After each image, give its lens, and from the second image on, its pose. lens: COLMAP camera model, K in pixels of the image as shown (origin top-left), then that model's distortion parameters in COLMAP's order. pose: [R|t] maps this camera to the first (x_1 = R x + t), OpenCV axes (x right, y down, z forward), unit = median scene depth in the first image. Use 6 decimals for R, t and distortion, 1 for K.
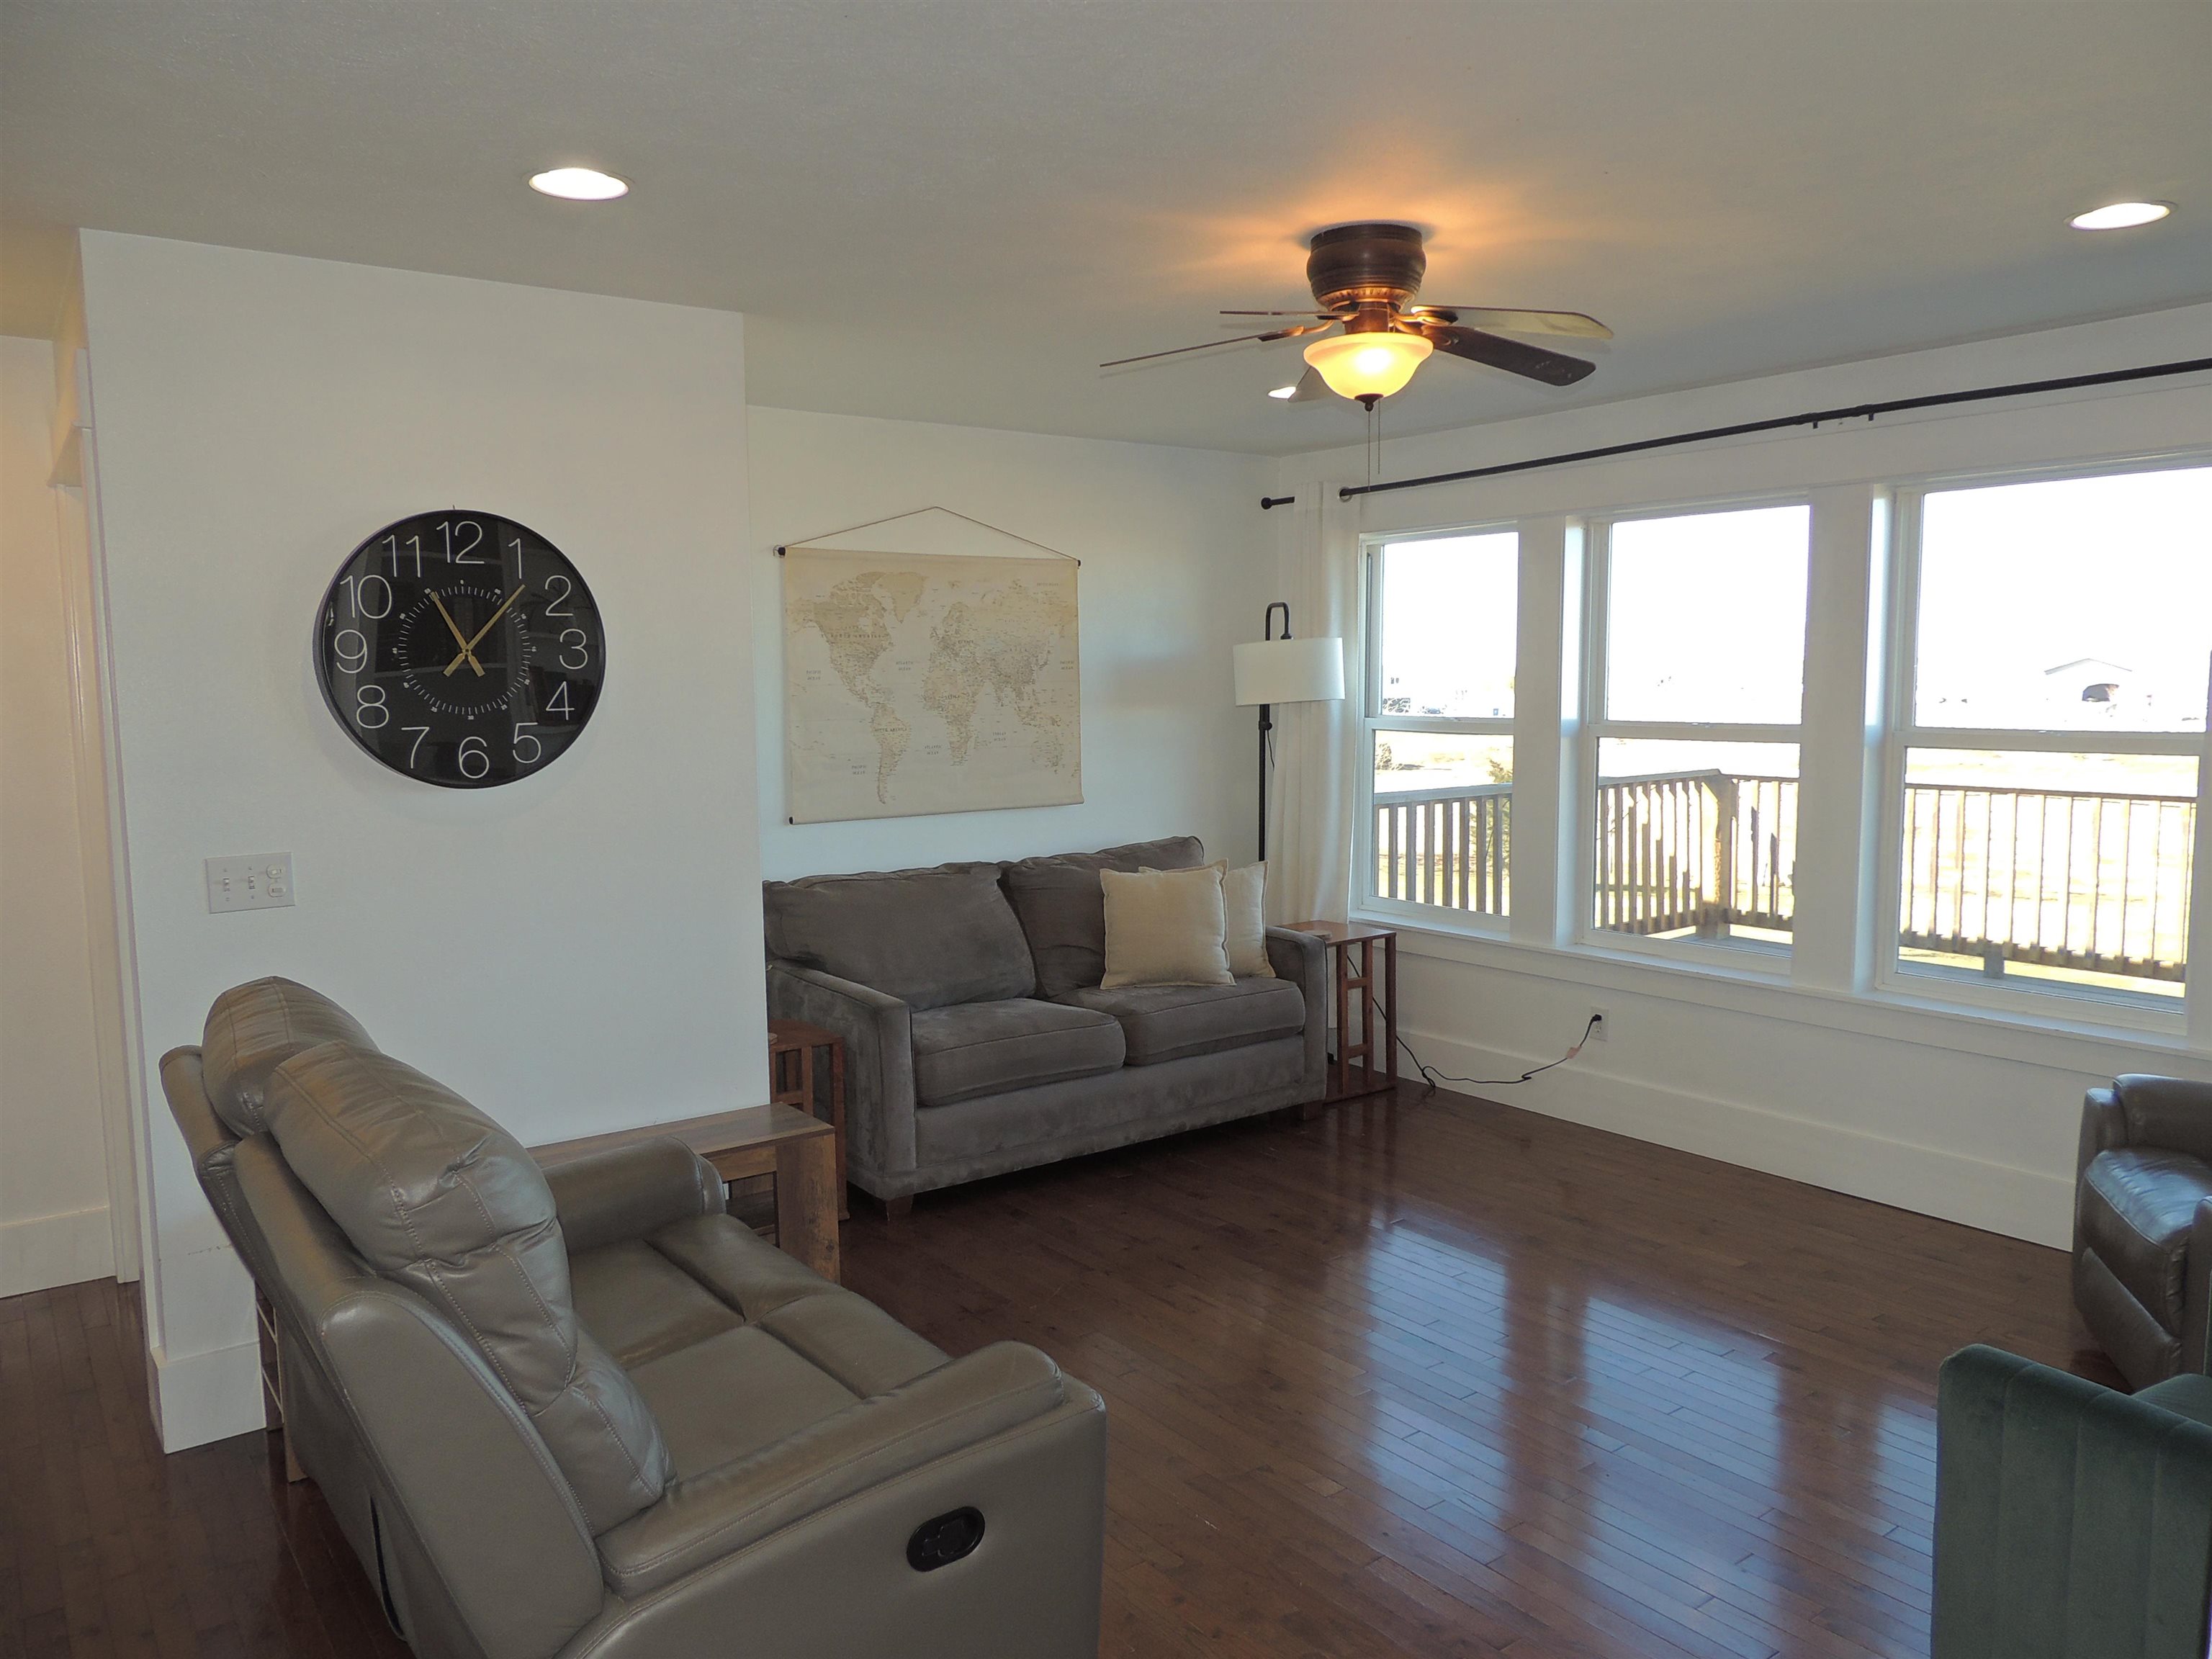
lens RADIAL K [[1579.4, 0, 1116.5], [0, 1579.4, 845.9], [0, 0, 1]] dist [-0.015814, 0.006918]
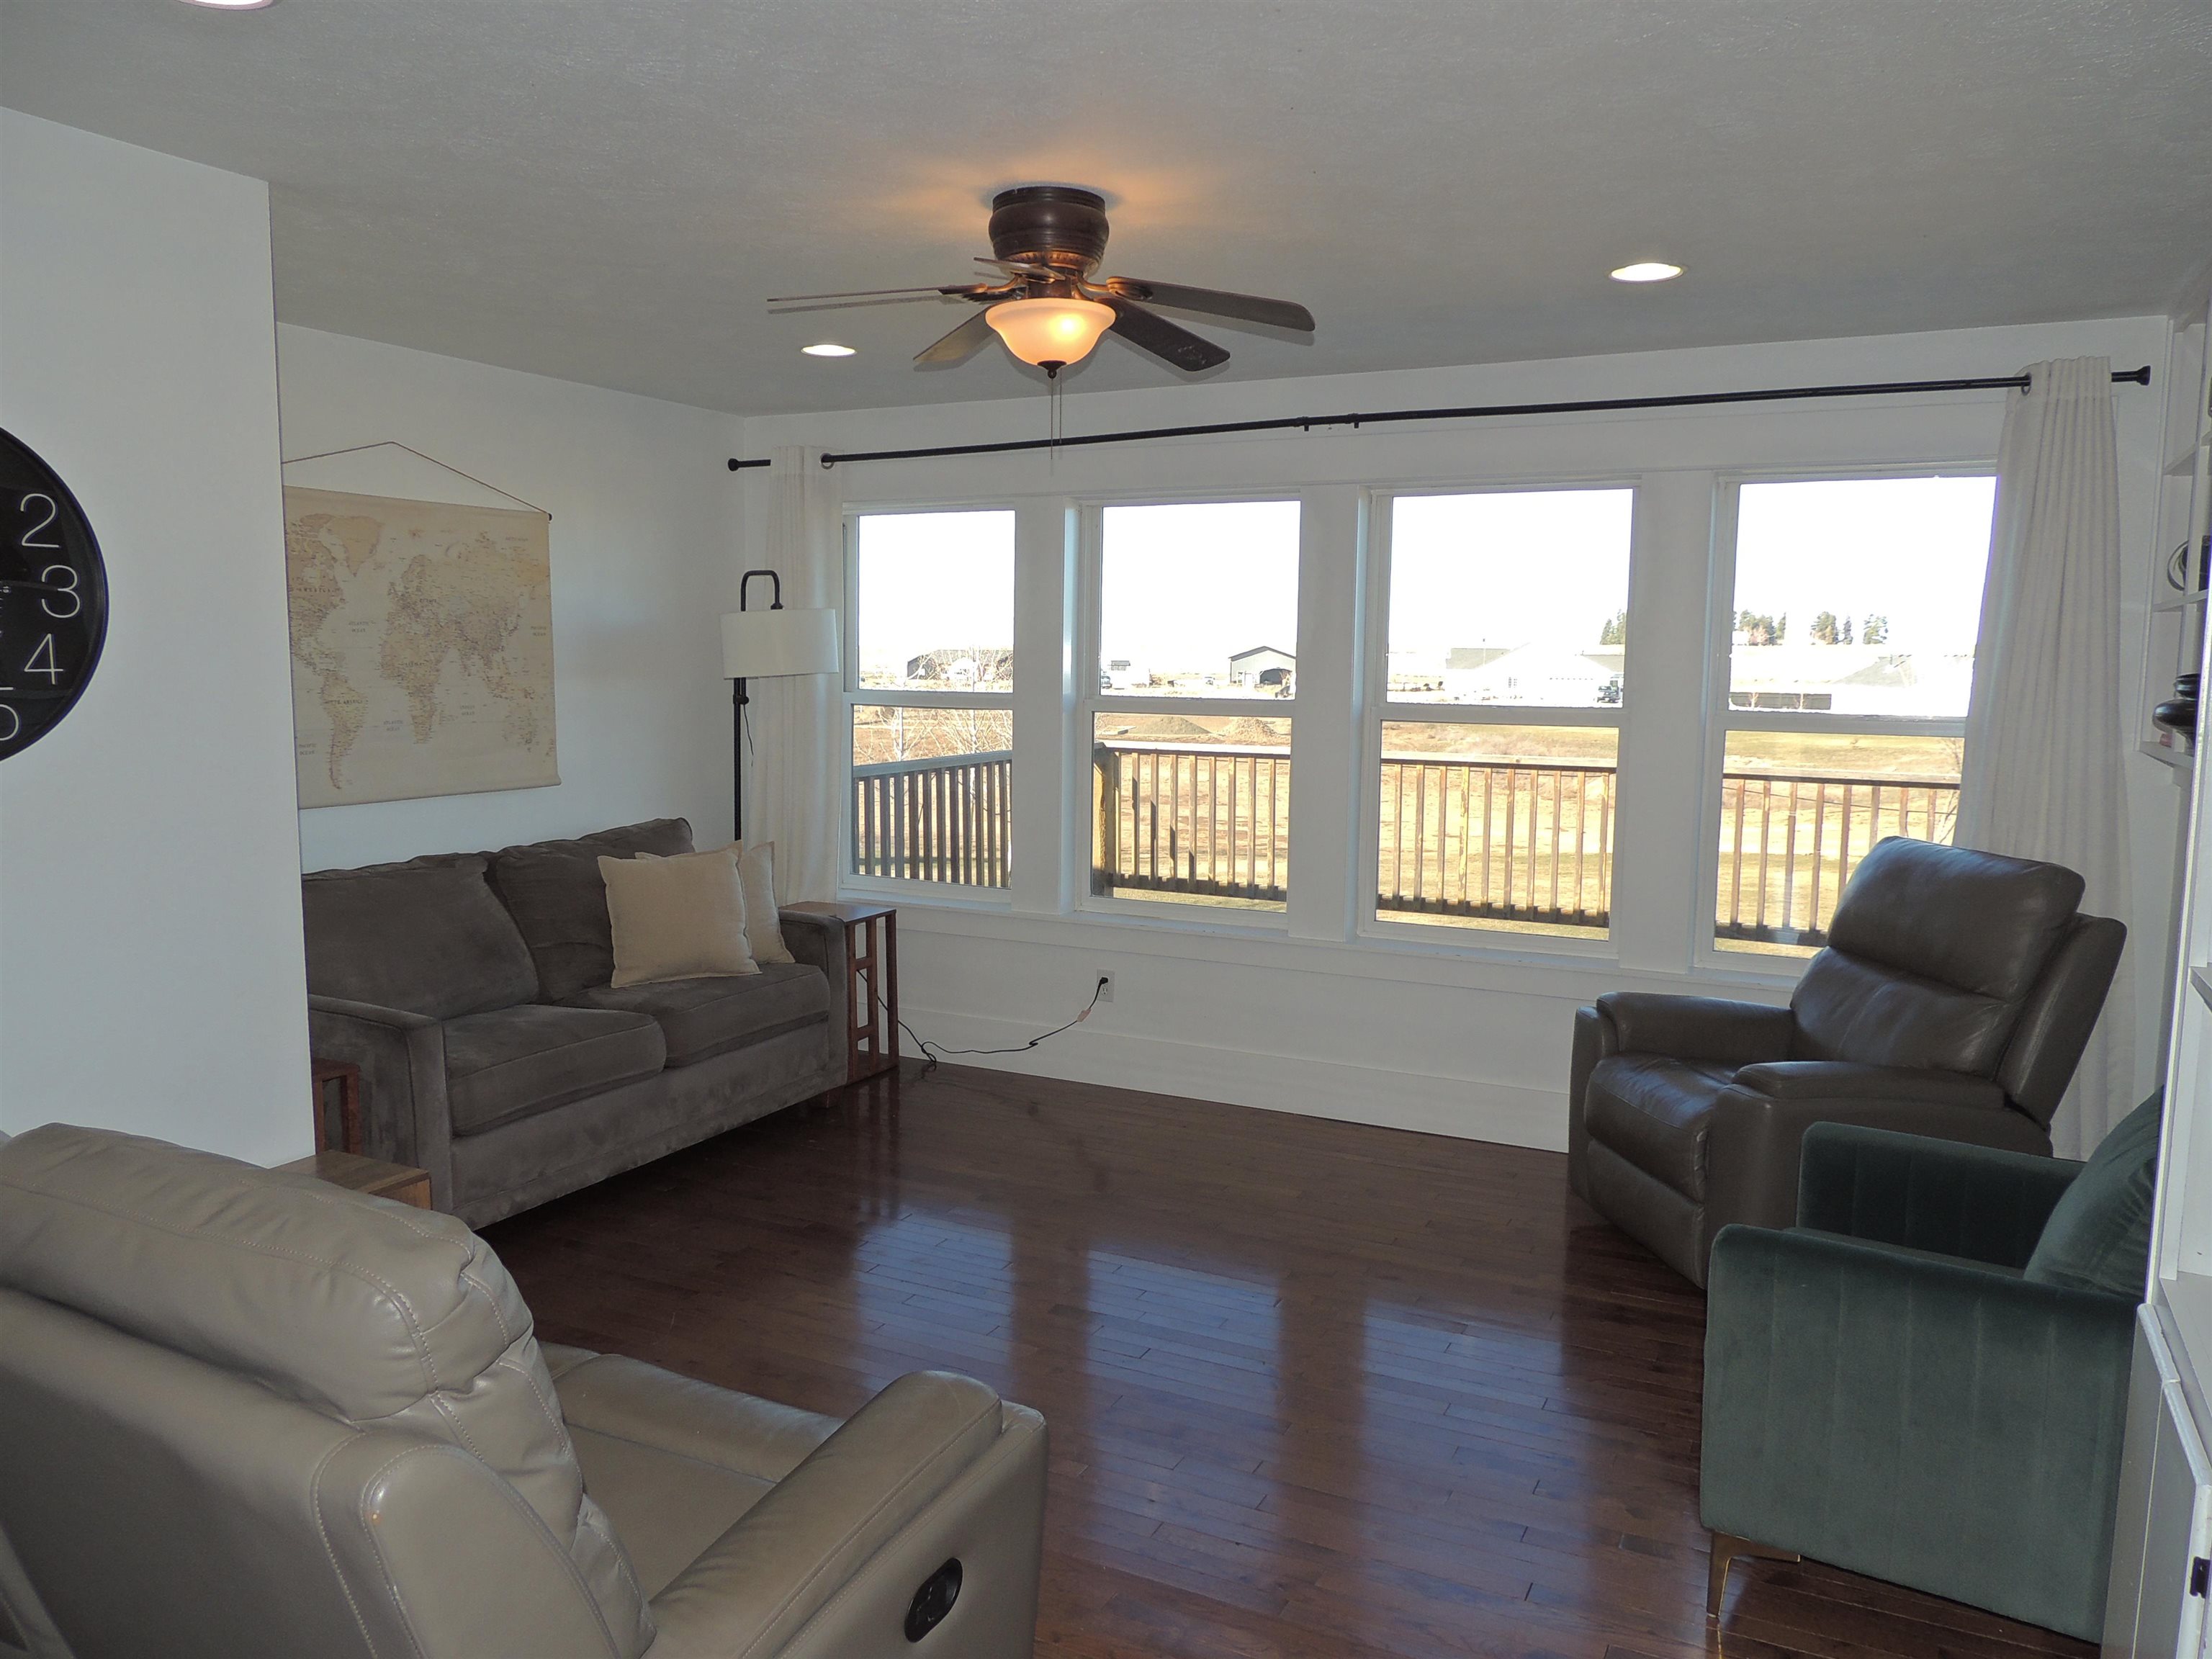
lens RADIAL K [[1579.4, 0, 1115.4], [0, 1579.4, 847.9], [0, 0, 1]] dist [-0.015814, 0.006918]
pose [[0.896563, -0.035173, 0.441517, -0.148470], [0.028495, 0.999357, 0.021749, -0.001620], [-0.441998, -0.006918, 0.896989, 0.057621]]
